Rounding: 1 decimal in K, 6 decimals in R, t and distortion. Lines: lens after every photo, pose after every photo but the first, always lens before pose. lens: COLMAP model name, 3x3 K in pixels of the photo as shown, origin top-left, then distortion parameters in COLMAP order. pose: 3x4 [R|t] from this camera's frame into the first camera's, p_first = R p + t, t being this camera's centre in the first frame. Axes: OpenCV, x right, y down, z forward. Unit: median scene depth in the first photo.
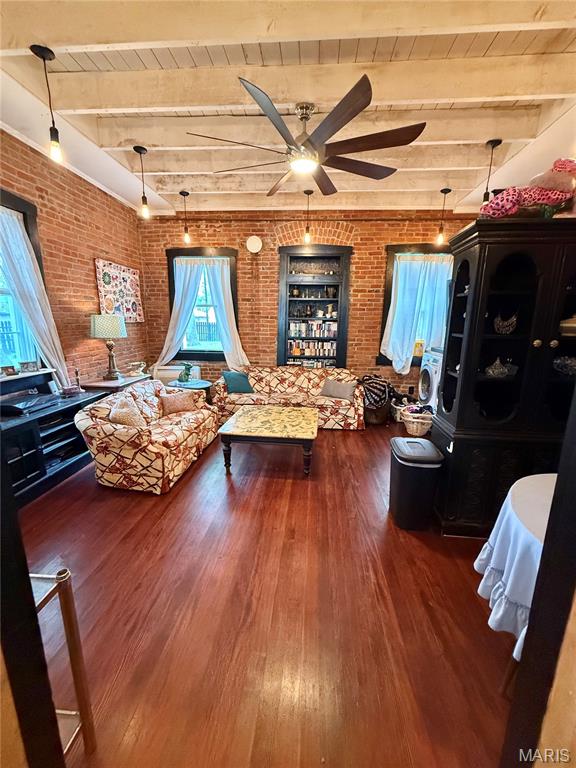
lens RADIAL K [[305.7, 0, 287.7], [0, 305.7, 383.9], [0, 0, 1]] dist [0.000348, -0.000025]
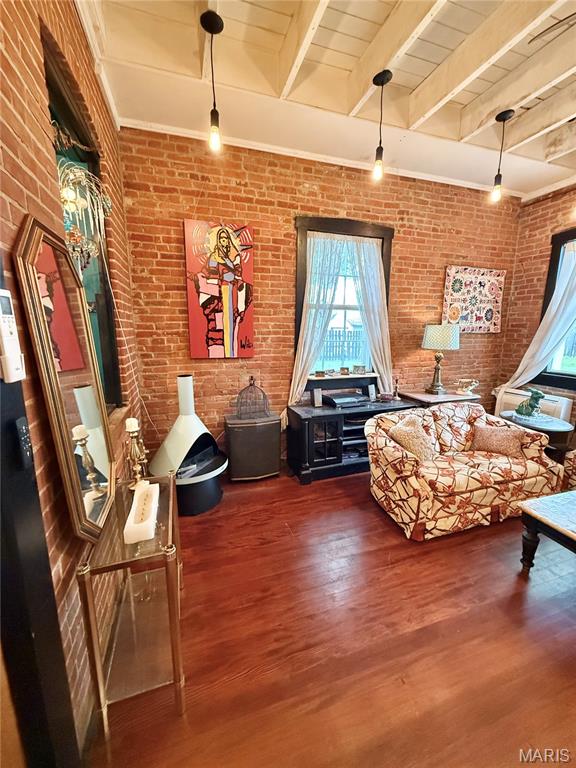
lens RADIAL K [[305.7, 0, 285.0], [0, 305.7, 384.0], [0, 0, 1]] dist [0.000348, -0.000025]
pose [[0.391982, 0.156760, -0.906519, 0.108057], [-0.186019, 0.978527, 0.088777, -0.048256], [0.900970, 0.133831, 0.412725, 0.232980]]
